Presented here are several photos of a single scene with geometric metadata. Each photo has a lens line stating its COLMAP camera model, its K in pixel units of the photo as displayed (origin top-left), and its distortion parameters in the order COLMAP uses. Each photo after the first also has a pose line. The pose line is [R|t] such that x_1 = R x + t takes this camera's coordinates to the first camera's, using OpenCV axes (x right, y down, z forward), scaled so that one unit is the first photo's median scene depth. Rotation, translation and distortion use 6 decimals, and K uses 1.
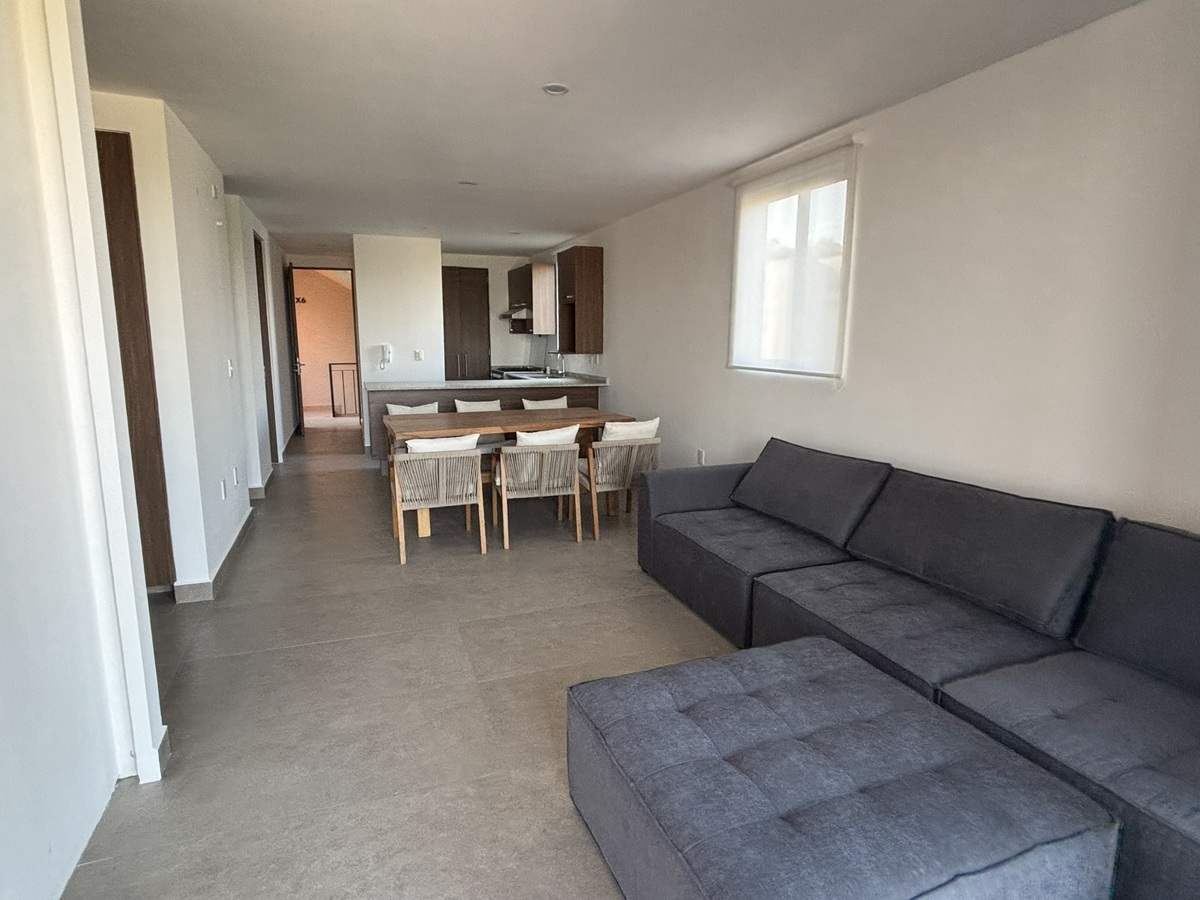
lens RADIAL K [[649.1, 0, 600.0], [0, 649.1, 450.0], [0, 0, 1]] dist [0.031020, -0.032966]
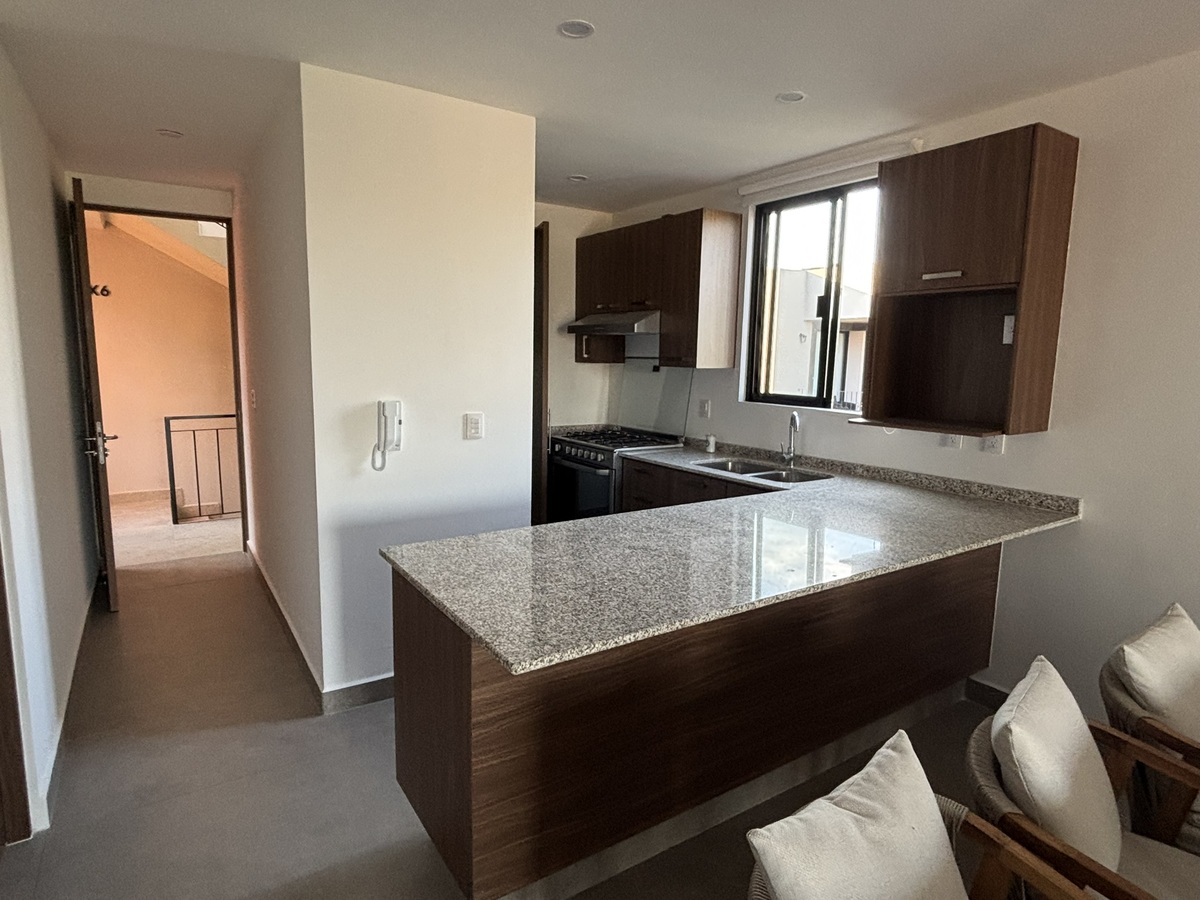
lens RADIAL K [[665.3, 0, 600.0], [0, 665.3, 450.0], [0, 0, 1]] dist [-0.002824, -0.000919]
pose [[0.975304, -0.022260, 0.219742, -0.250836], [0.029909, 0.999055, -0.031543, -0.101492], [-0.218832, 0.037336, 0.975048, 0.532057]]
